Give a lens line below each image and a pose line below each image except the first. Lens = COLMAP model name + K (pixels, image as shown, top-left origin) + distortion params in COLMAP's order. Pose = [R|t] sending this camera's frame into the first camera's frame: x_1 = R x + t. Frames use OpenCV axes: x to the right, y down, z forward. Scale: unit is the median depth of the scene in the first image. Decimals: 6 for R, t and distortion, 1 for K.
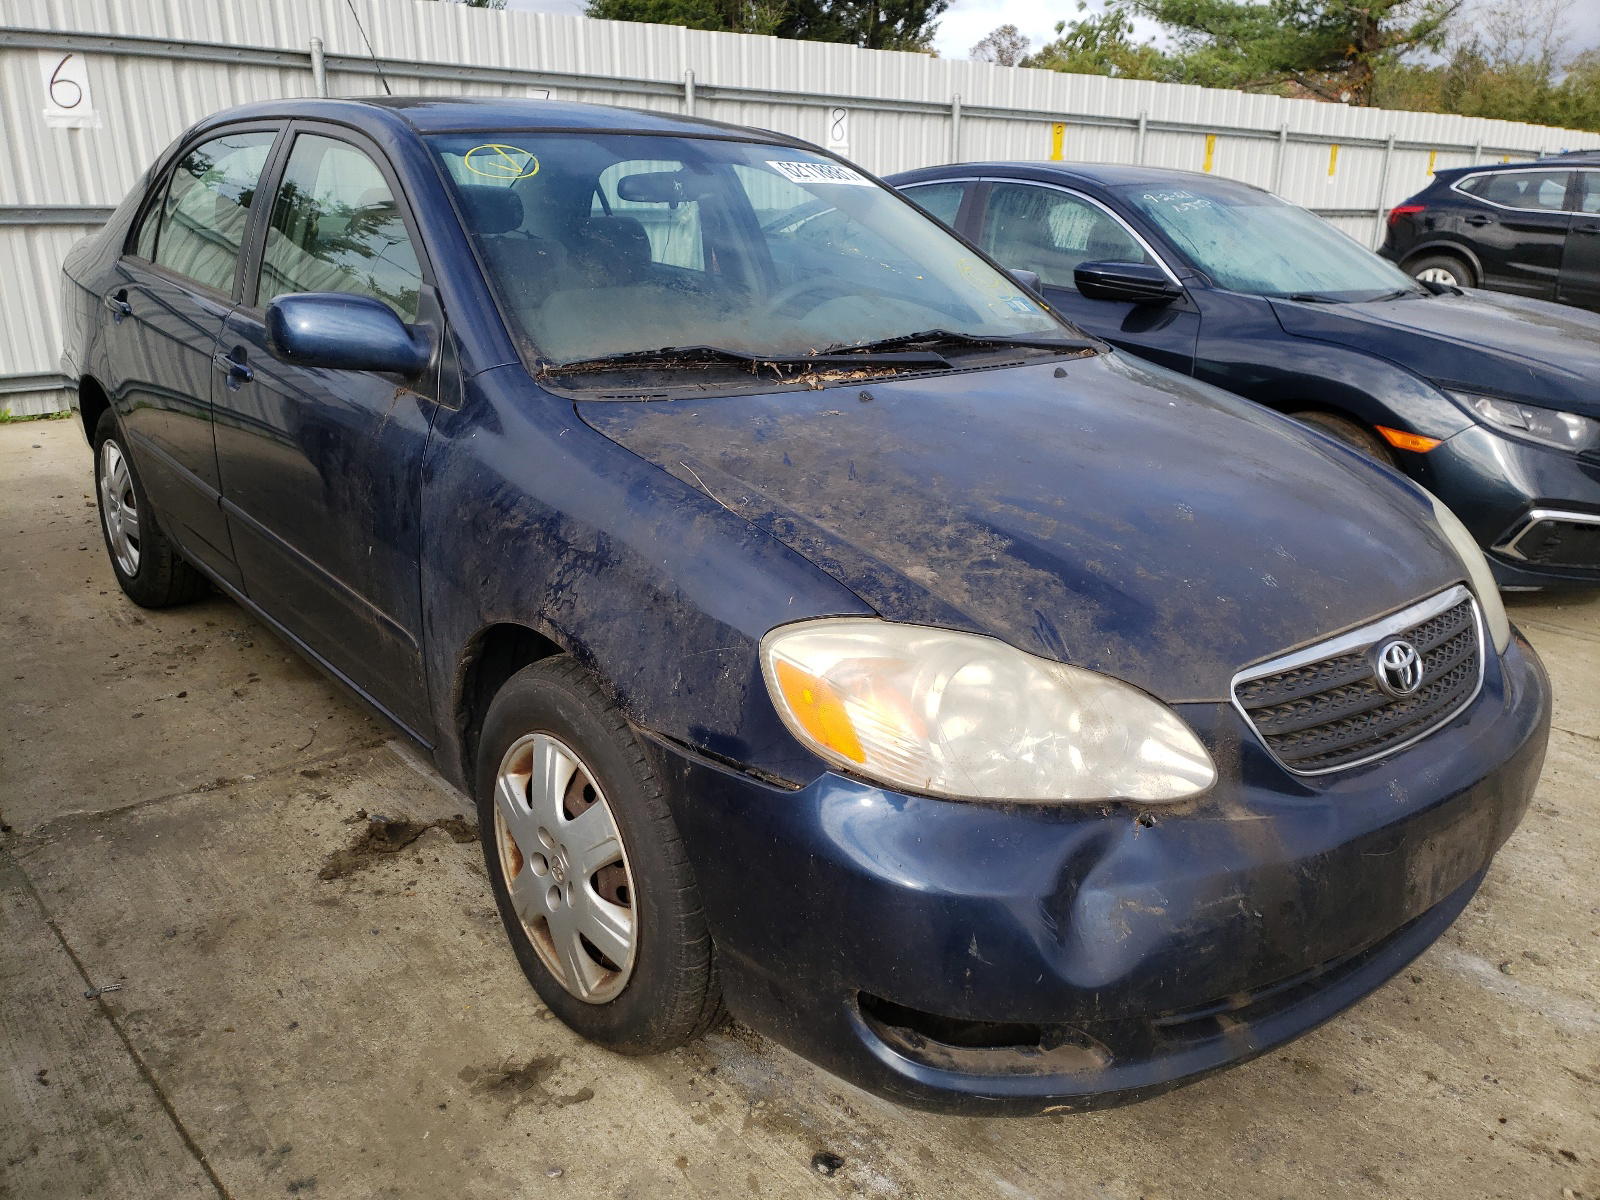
lens RADIAL K [[1218.9, 0, 791.9], [0, 1218.9, 590.3], [0, 0, 1]] dist [0.006180, -0.013834]
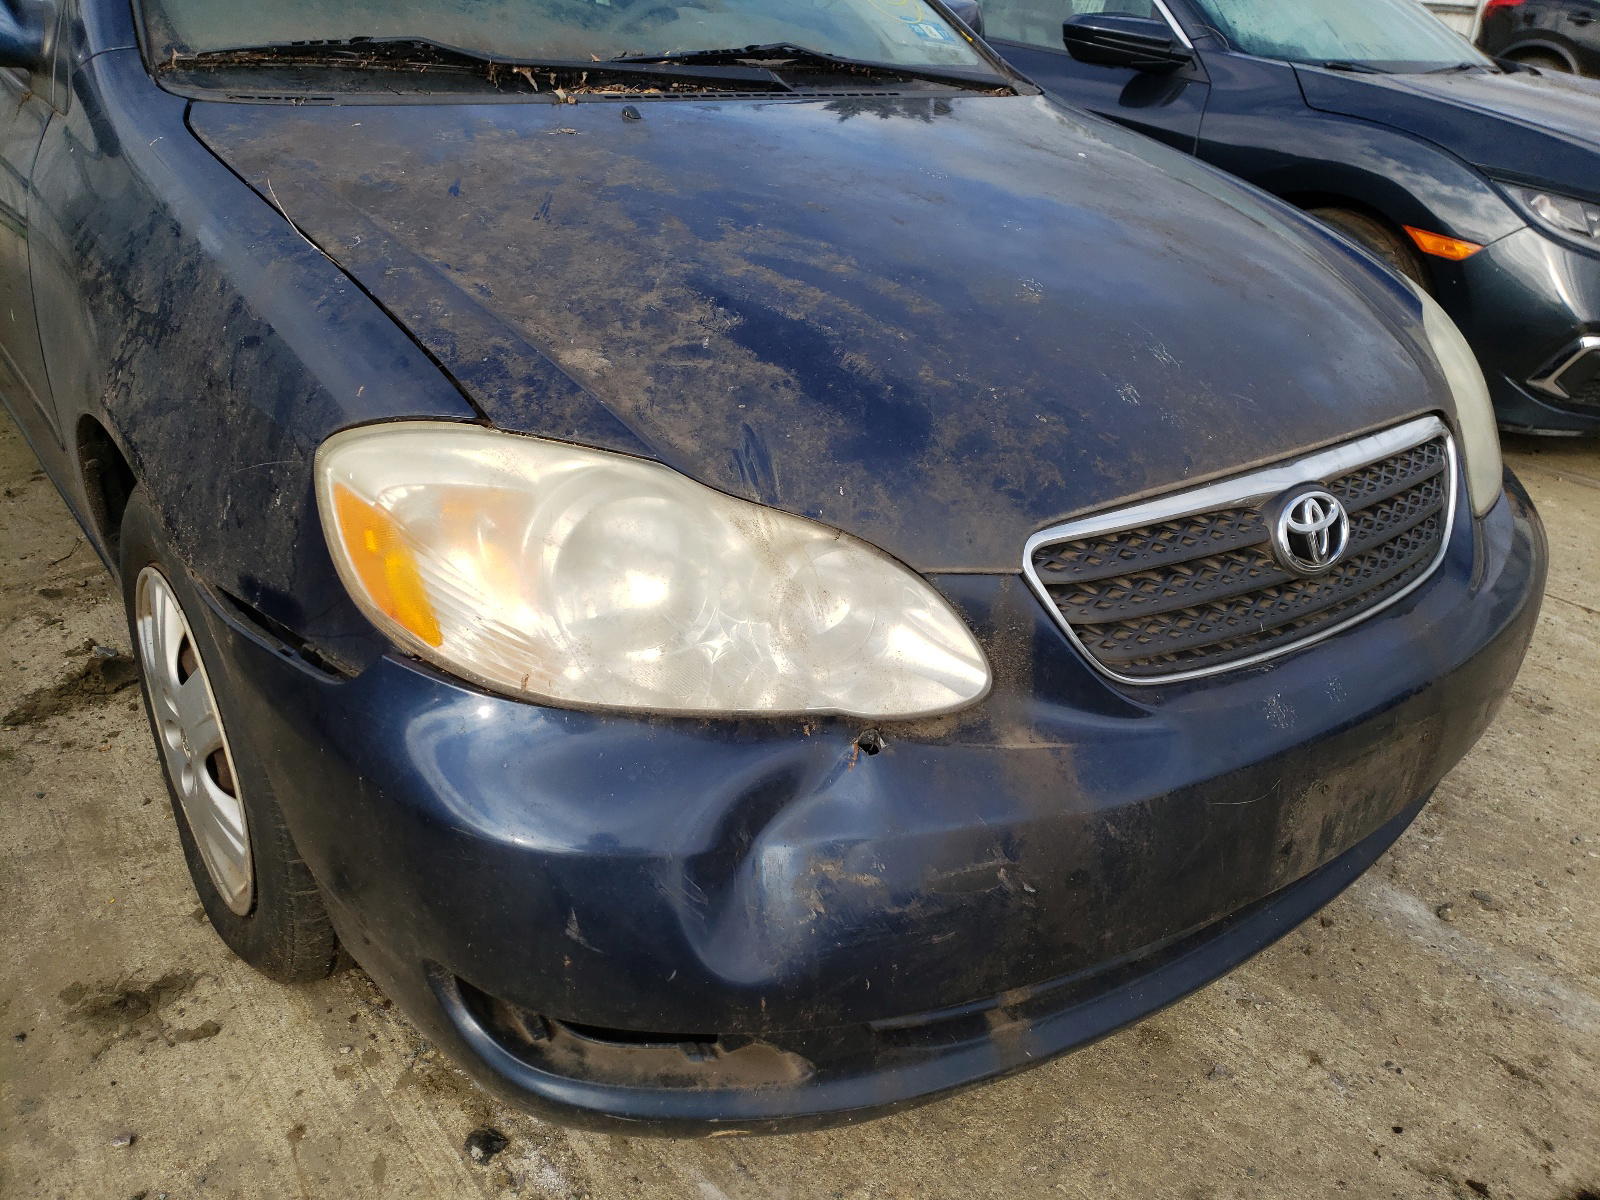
lens RADIAL K [[1203.8, 0, 800.0], [0, 1203.8, 600.0], [0, 0, 1]] dist [0.023507, -0.032592]
pose [[0.998621, 0.044794, -0.027361, 0.223179], [-0.039982, 0.986884, 0.156403, 0.006982], [0.034008, -0.155093, 0.987314, 0.302316]]
